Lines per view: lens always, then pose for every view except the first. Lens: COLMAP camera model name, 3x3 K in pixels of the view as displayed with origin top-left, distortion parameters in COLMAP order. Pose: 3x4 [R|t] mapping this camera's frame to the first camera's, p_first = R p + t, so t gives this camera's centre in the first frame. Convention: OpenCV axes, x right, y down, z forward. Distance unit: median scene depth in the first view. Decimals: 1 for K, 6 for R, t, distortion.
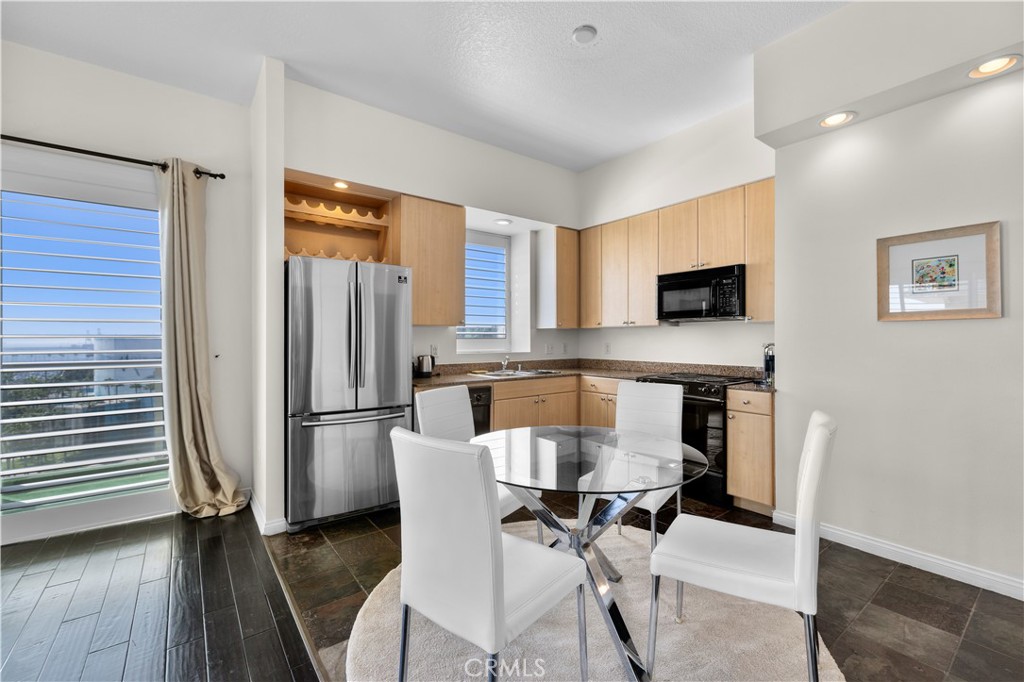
lens RADIAL K [[437.8, 0, 512.0], [0, 437.8, 341.0], [0, 0, 1]] dist [0.000975, 0.000050]
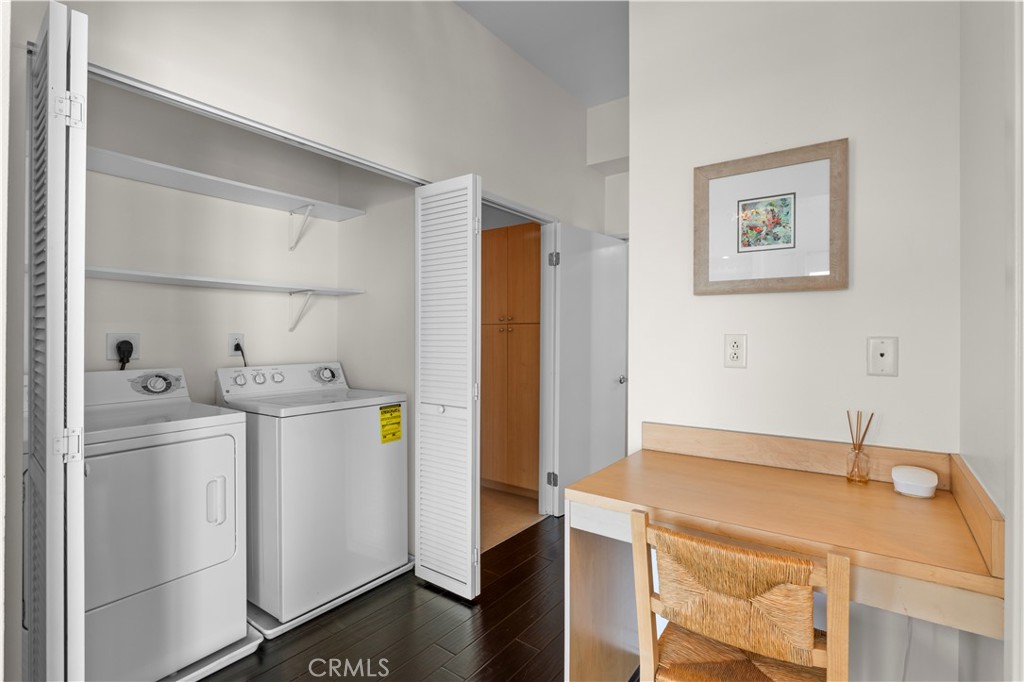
lens RADIAL K [[496.0, 0, 512.0], [0, 496.0, 341.0], [0, 0, 1]] dist [-0.001510, -0.000145]
pose [[0.955735, 0.003135, 0.294213, 0.290307], [-0.003050, 0.999995, -0.000749, 0.019737], [-0.294214, -0.000181, 0.955740, 0.304525]]
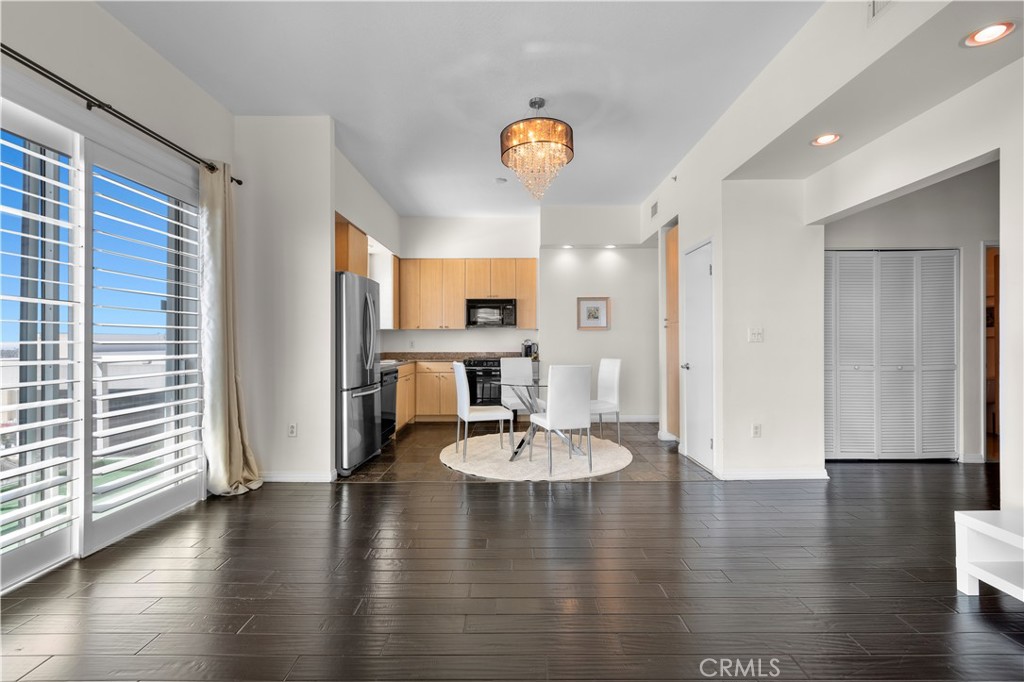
lens RADIAL K [[437.8, 0, 512.0], [0, 437.8, 341.0], [0, 0, 1]] dist [0.000975, 0.000050]
pose [[0.610524, 0.002120, 0.791995, -1.127838], [0.003118, 0.999982, -0.005080, 0.023942], [-0.791992, 0.005571, 0.610506, -0.196070]]
